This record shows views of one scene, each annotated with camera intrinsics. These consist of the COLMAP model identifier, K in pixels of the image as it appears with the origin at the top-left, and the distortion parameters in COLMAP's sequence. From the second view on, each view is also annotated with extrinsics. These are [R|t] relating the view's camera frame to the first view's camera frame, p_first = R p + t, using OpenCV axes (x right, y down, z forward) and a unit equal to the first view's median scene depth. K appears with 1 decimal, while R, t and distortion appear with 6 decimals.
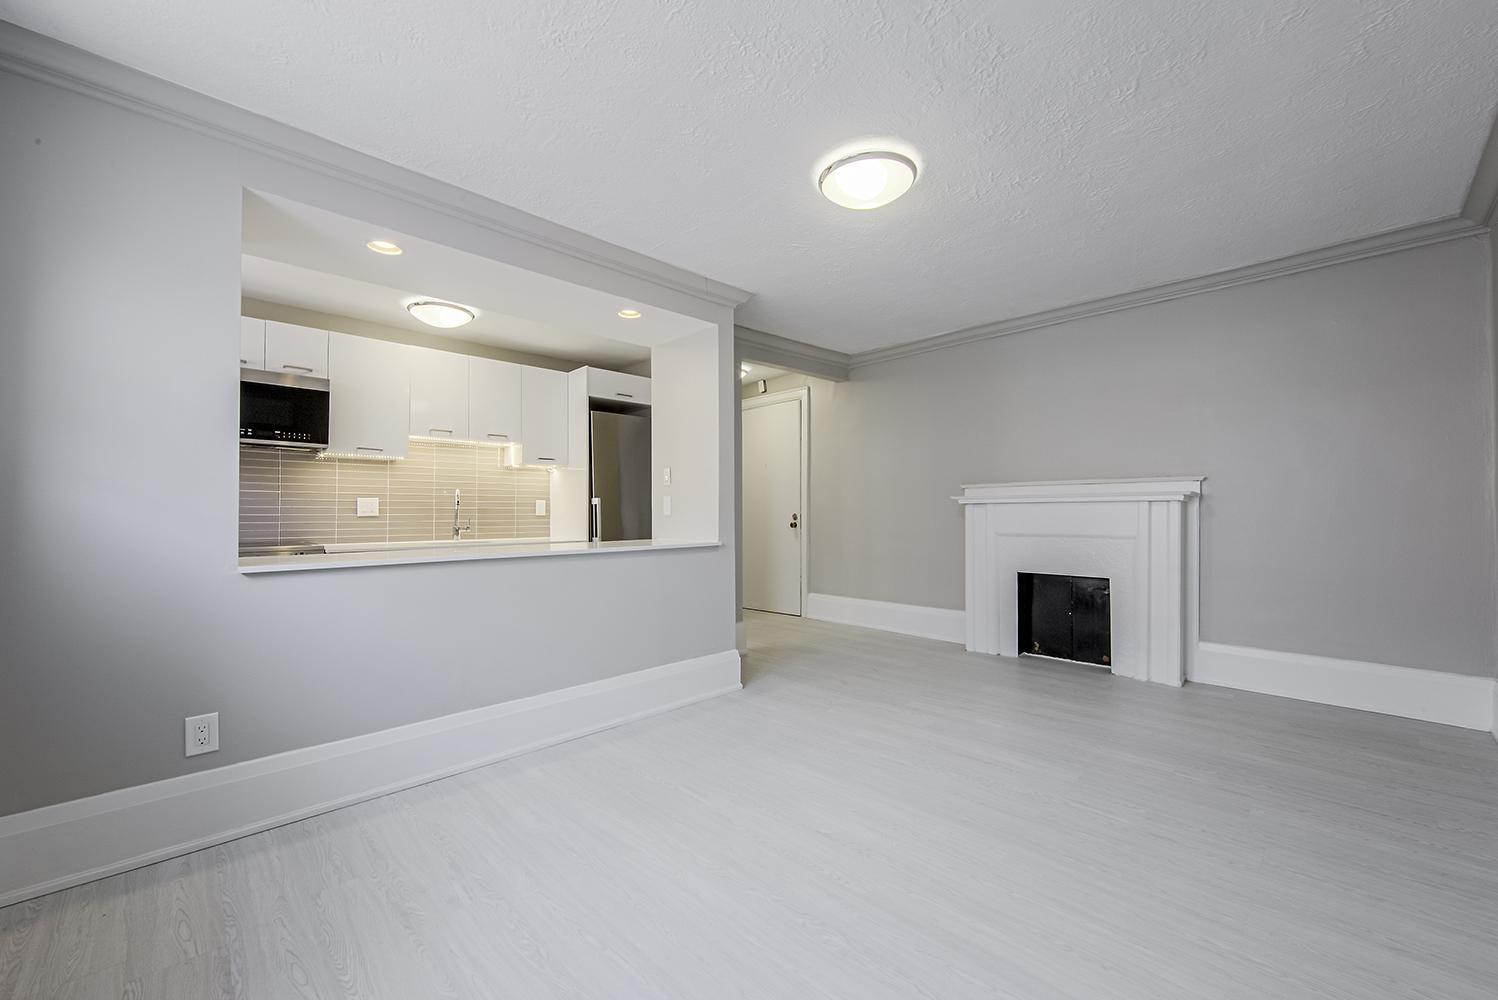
lens RADIAL K [[599.1, 0, 757.4], [0, 599.1, 514.5], [0, 0, 1]] dist [0.000891, -0.000503]
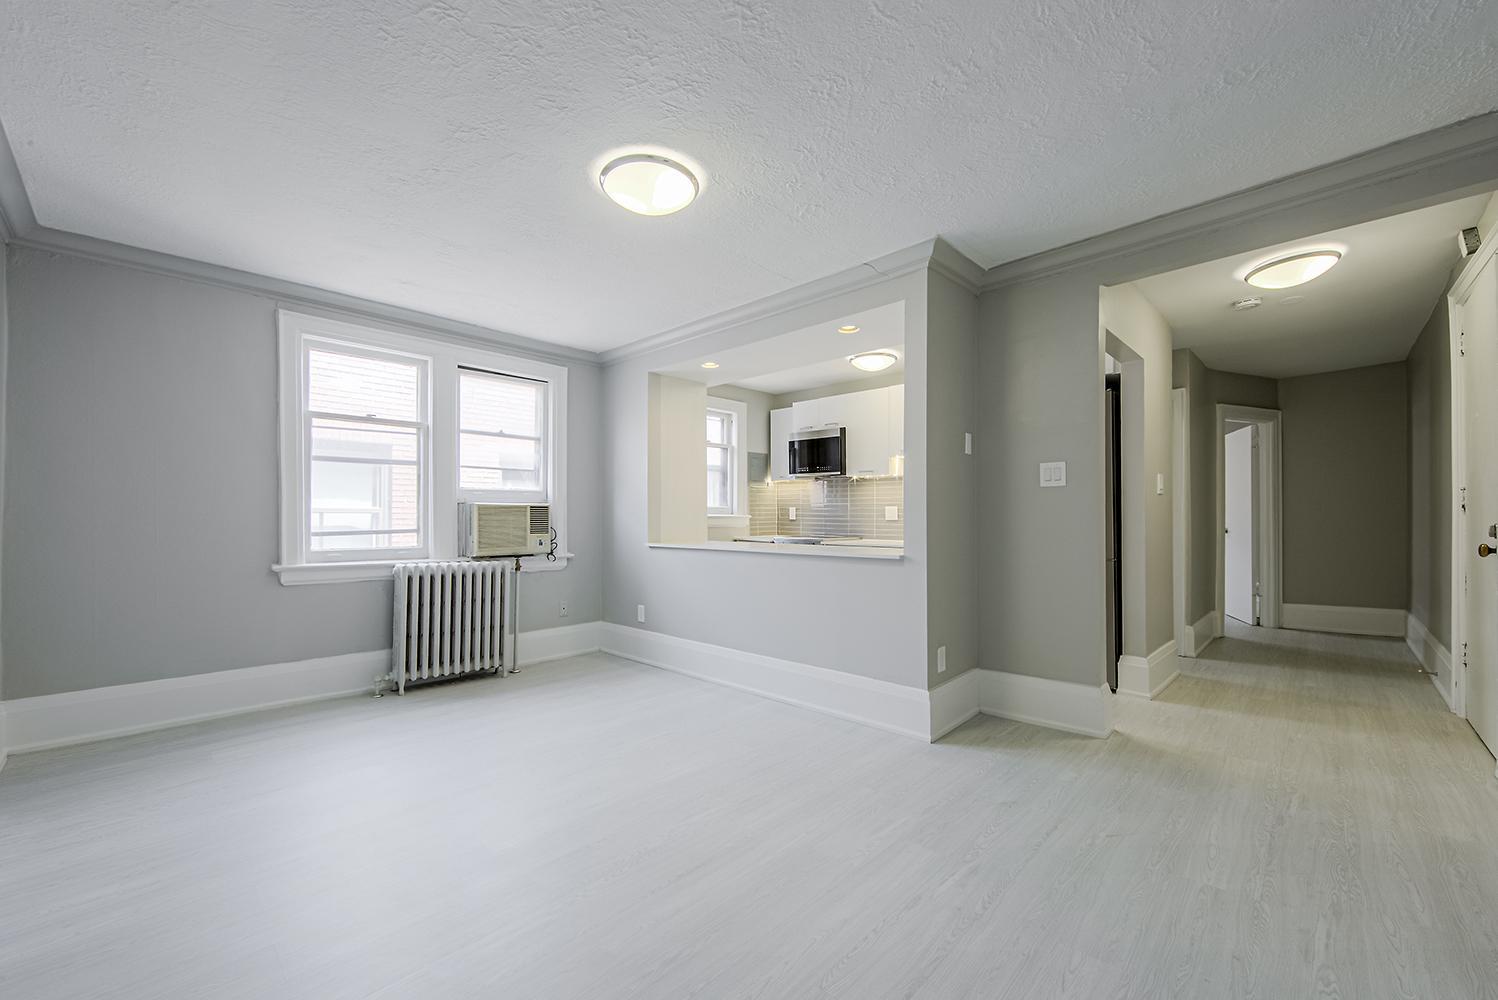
lens RADIAL K [[599.1, 0, 743.6], [0, 599.1, 508.5], [0, 0, 1]] dist [0.000891, -0.000503]
pose [[0.013792, -0.011919, -0.999834, 0.665727], [-0.001354, 0.999928, -0.011938, -0.006516], [0.999904, 0.001519, 0.013774, 0.645088]]
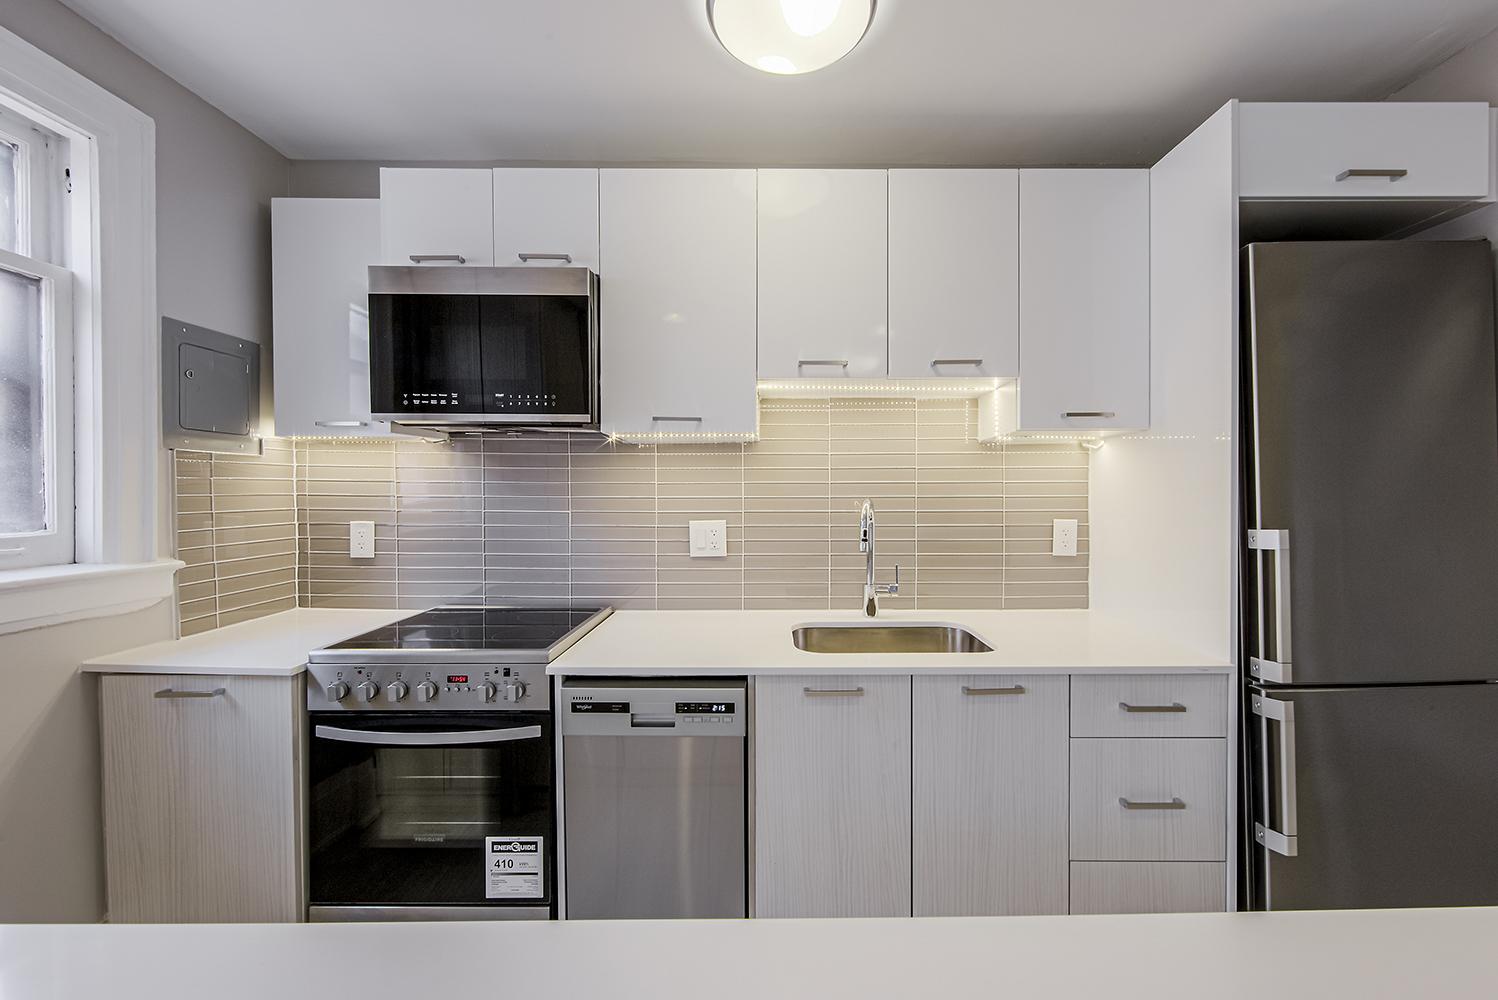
lens RADIAL K [[599.1, 0, 767.1], [0, 599.1, 495.0], [0, 0, 1]] dist [0.000891, -0.000503]
pose [[0.720832, 0.005220, -0.693090, -0.265678], [0.001188, 0.999961, 0.008767, -0.052155], [0.693109, -0.007143, 0.720798, 0.666353]]
